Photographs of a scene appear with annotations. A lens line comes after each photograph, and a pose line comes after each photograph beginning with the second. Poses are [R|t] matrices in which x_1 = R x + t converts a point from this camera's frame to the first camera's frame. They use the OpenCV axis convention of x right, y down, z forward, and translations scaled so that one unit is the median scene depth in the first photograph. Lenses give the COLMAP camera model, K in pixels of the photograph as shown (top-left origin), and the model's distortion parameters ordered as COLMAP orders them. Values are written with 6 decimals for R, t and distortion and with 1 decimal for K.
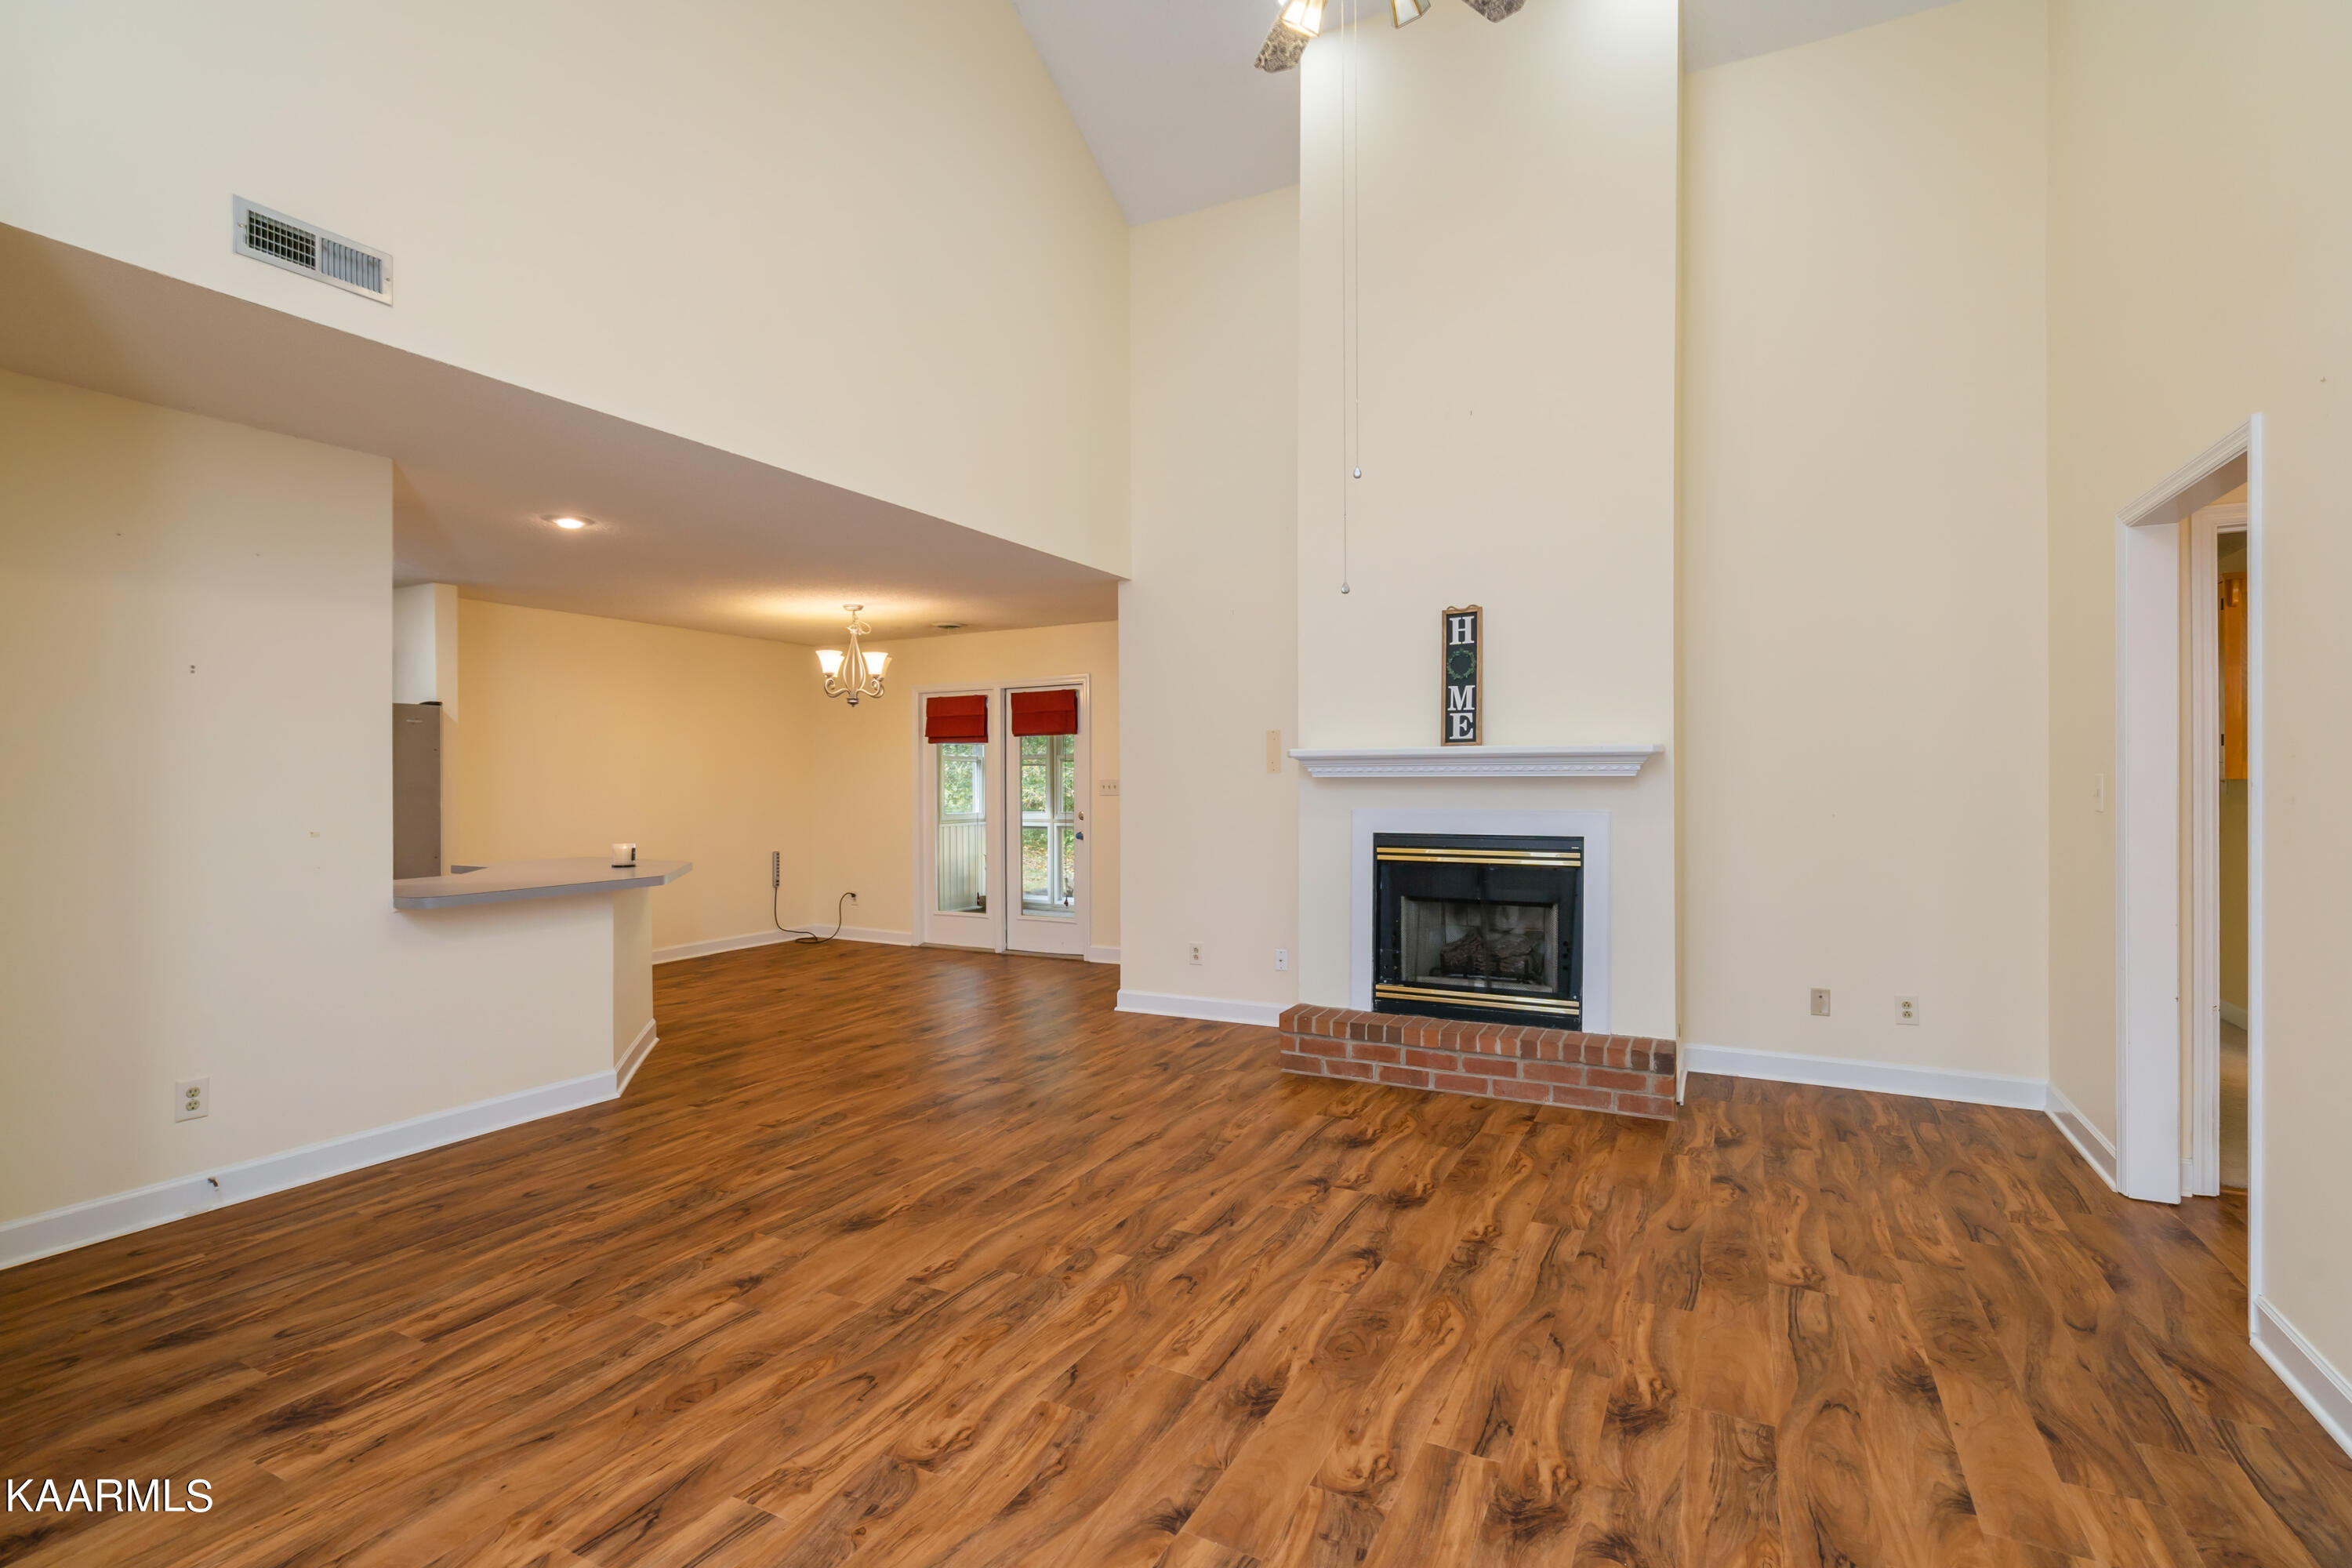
lens RADIAL K [[1079.3, 0, 1181.3], [0, 1079.3, 769.4], [0, 0, 1]] dist [-0.000786, 0.000416]
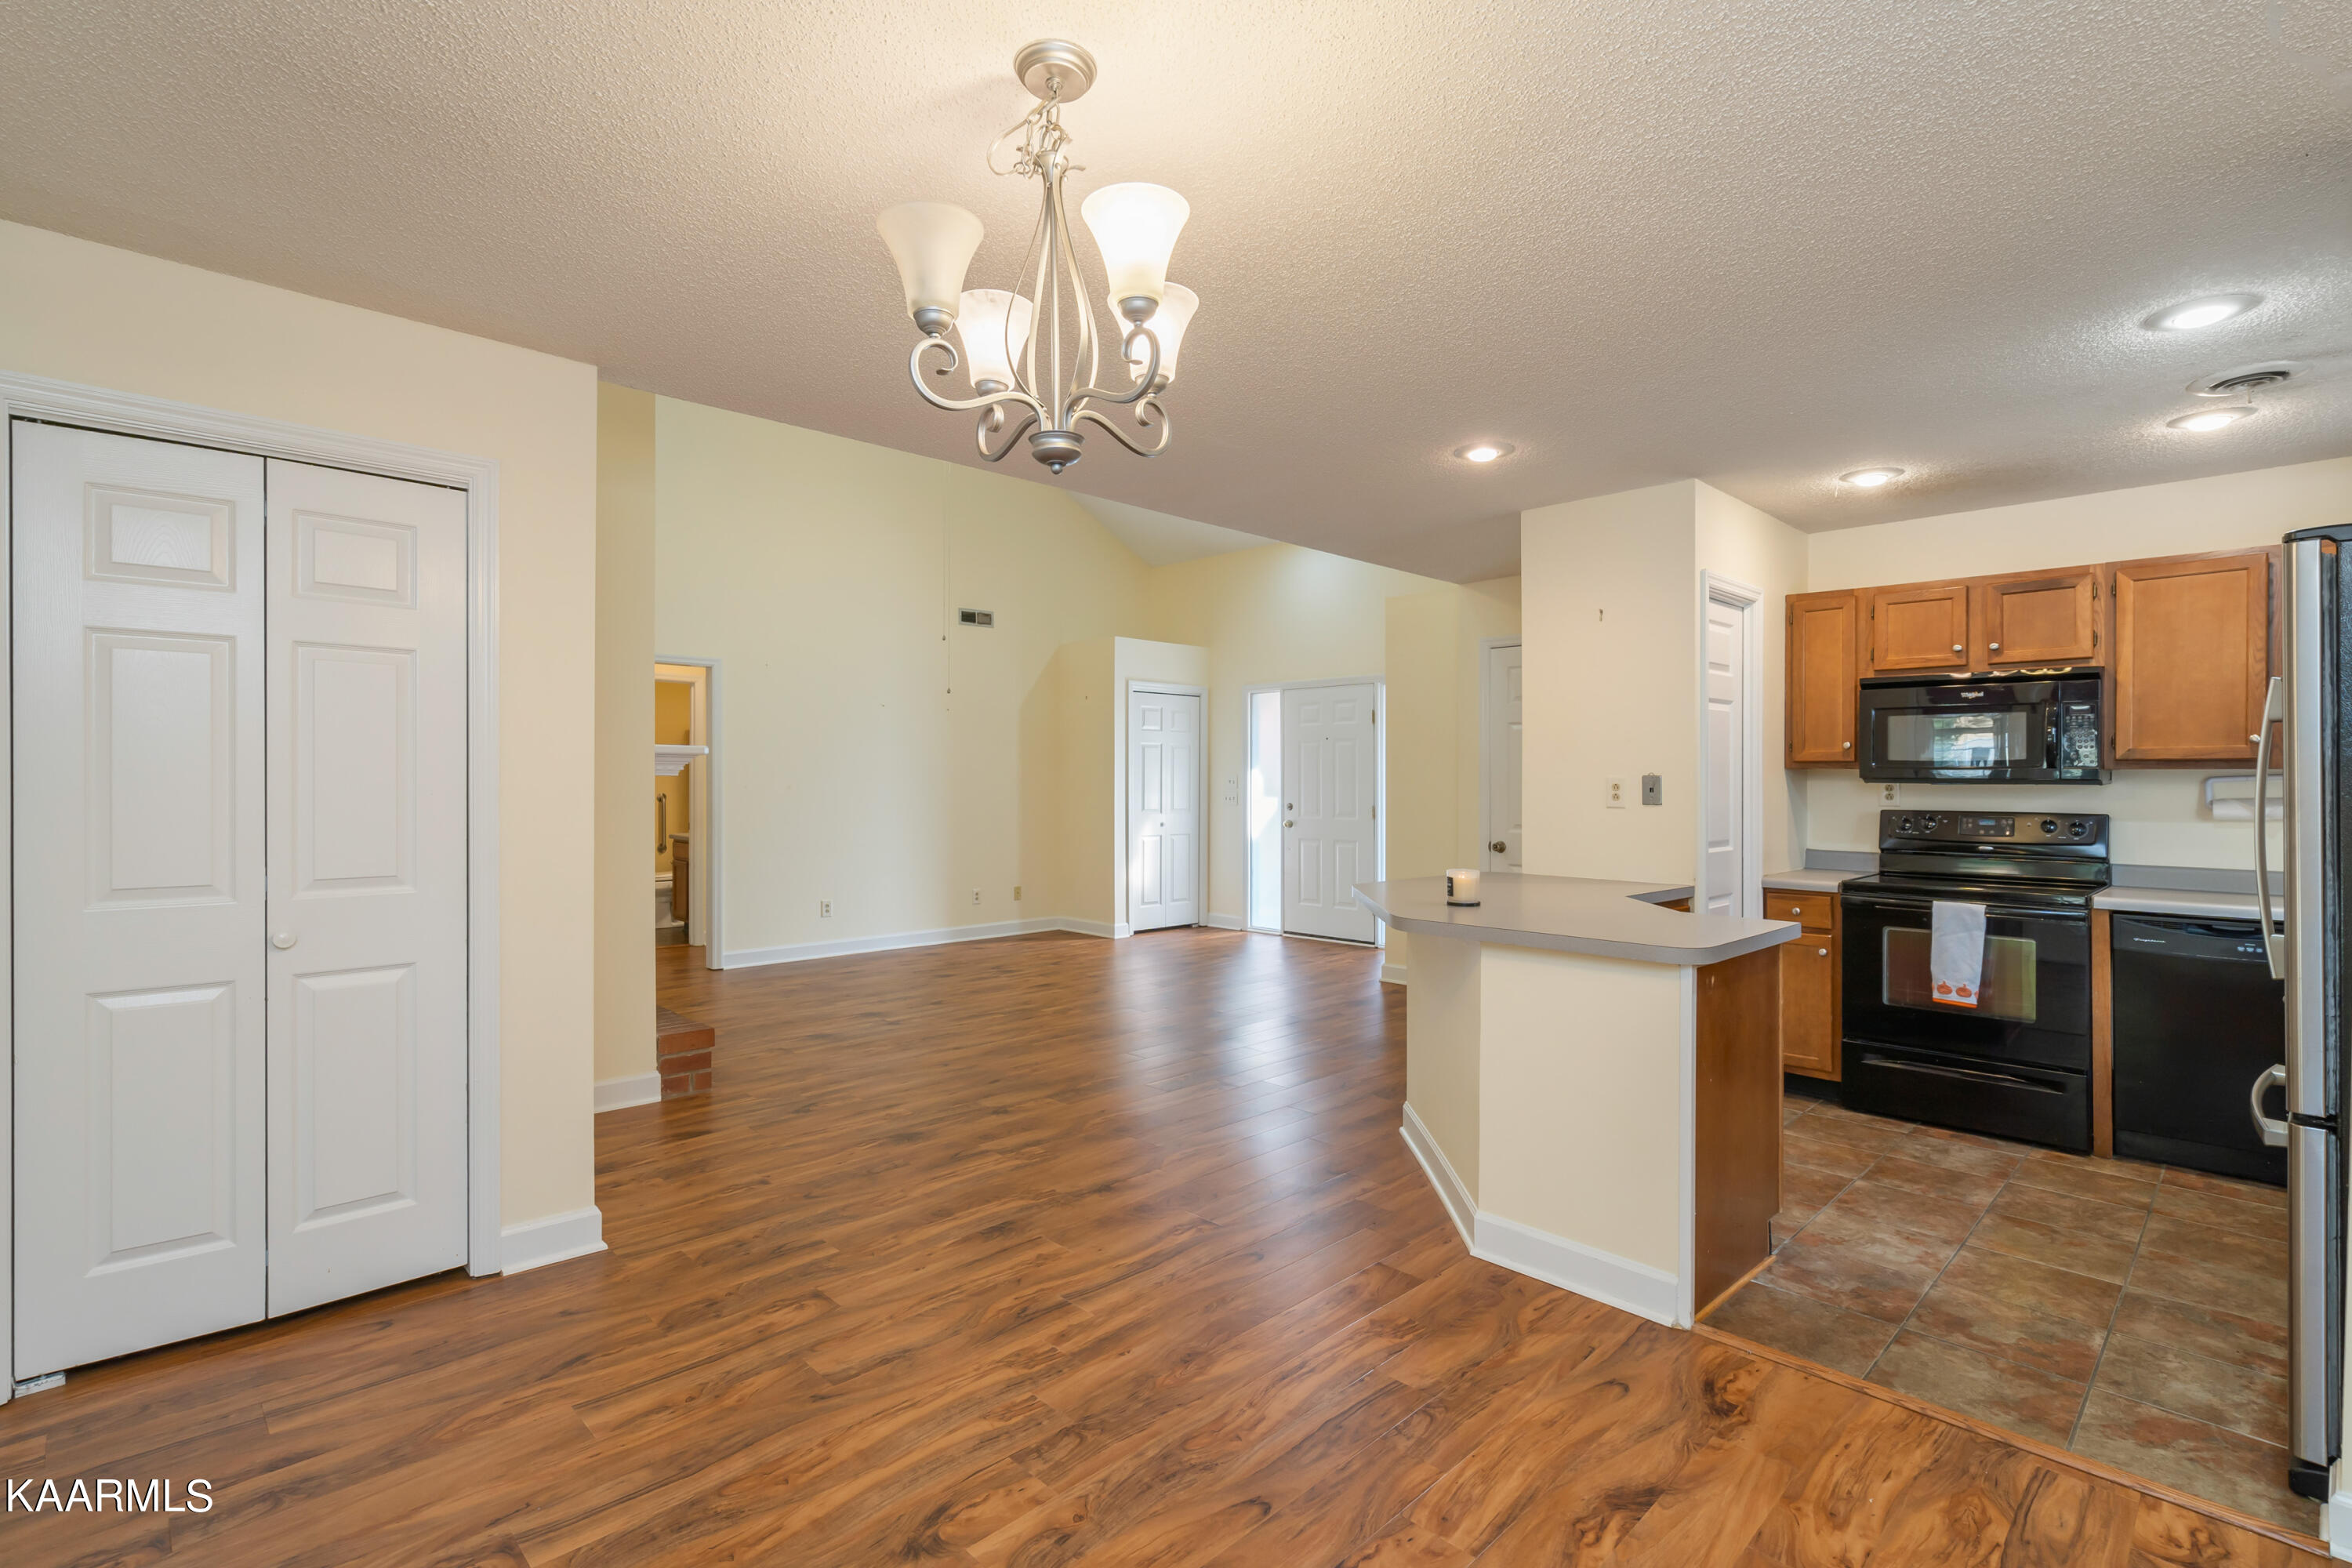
lens RADIAL K [[1079.3, 0, 1183.8], [0, 1079.3, 778.5], [0, 0, 1]] dist [-0.000786, 0.000416]
pose [[-0.949526, -0.005369, 0.313641, -0.561943], [-0.009313, 0.999895, -0.011076, 0.018549], [-0.313549, -0.013438, -0.949477, 1.695885]]
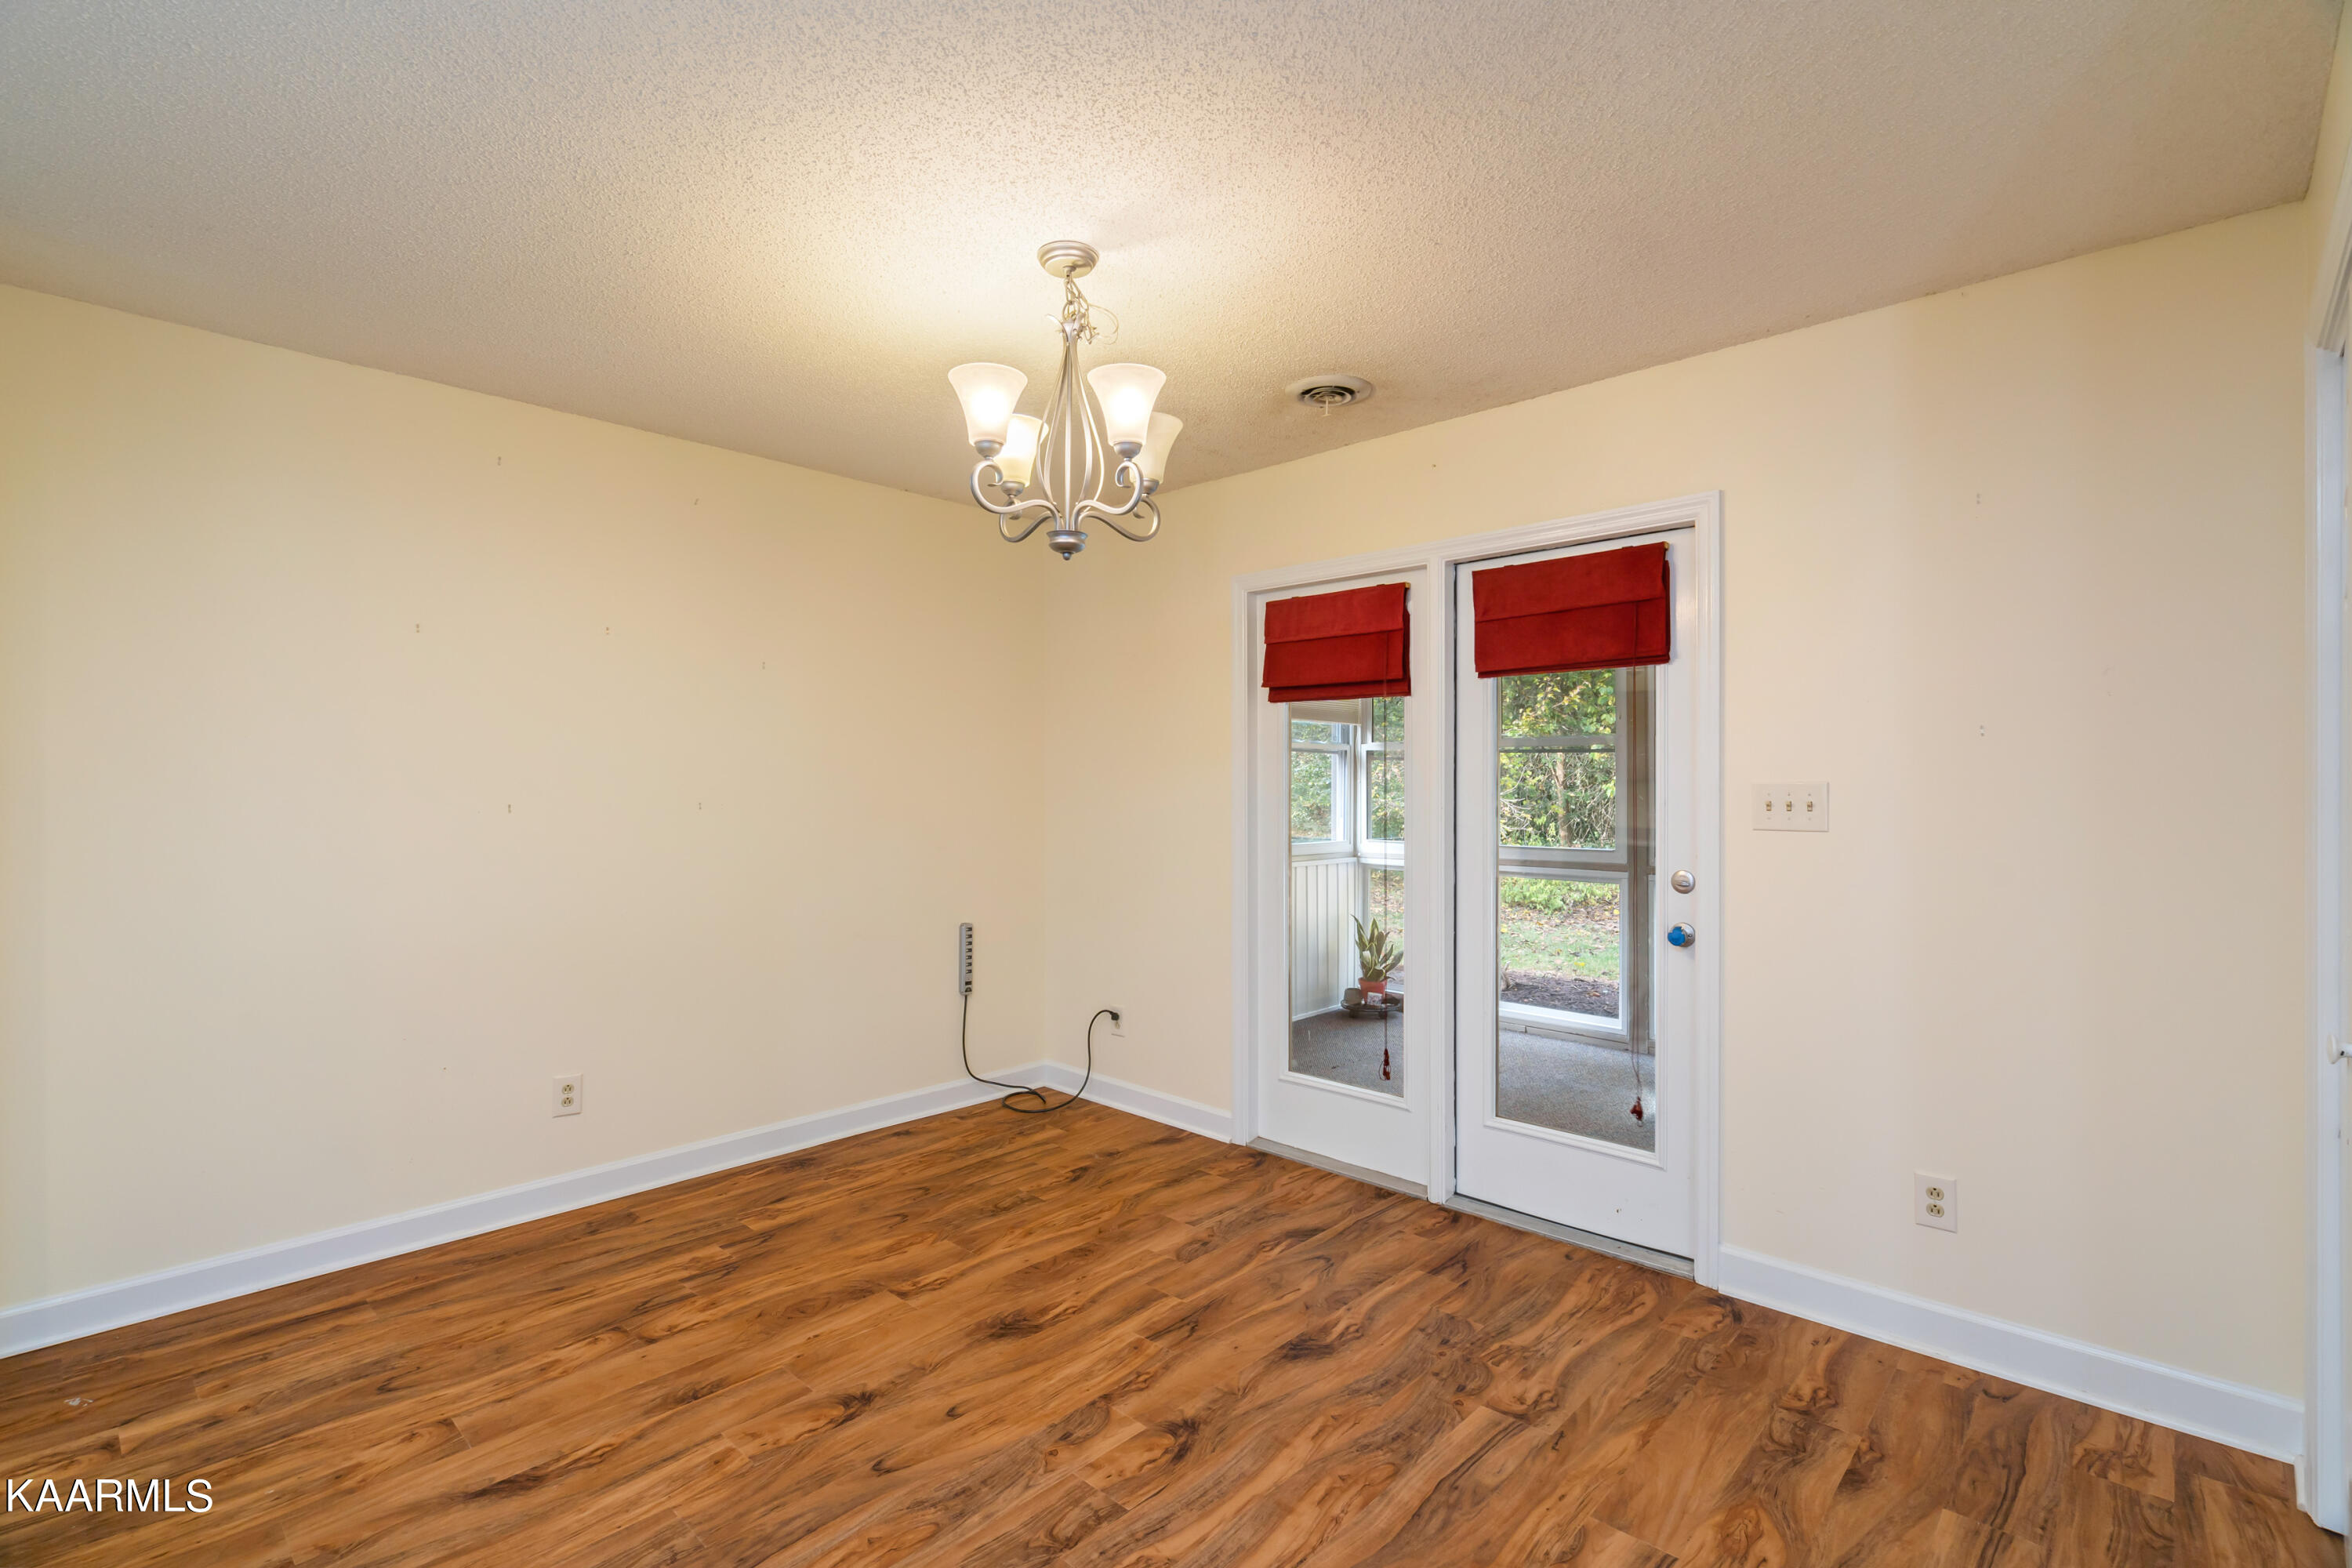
lens RADIAL K [[1079.3, 0, 1172.9], [0, 1079.3, 790.7], [0, 0, 1]] dist [-0.000786, 0.000416]
pose [[0.956903, -0.001313, -0.290406, -0.245607], [0.003693, 0.999964, 0.007648, 0.013655], [0.290386, -0.008391, 0.956873, 0.965415]]
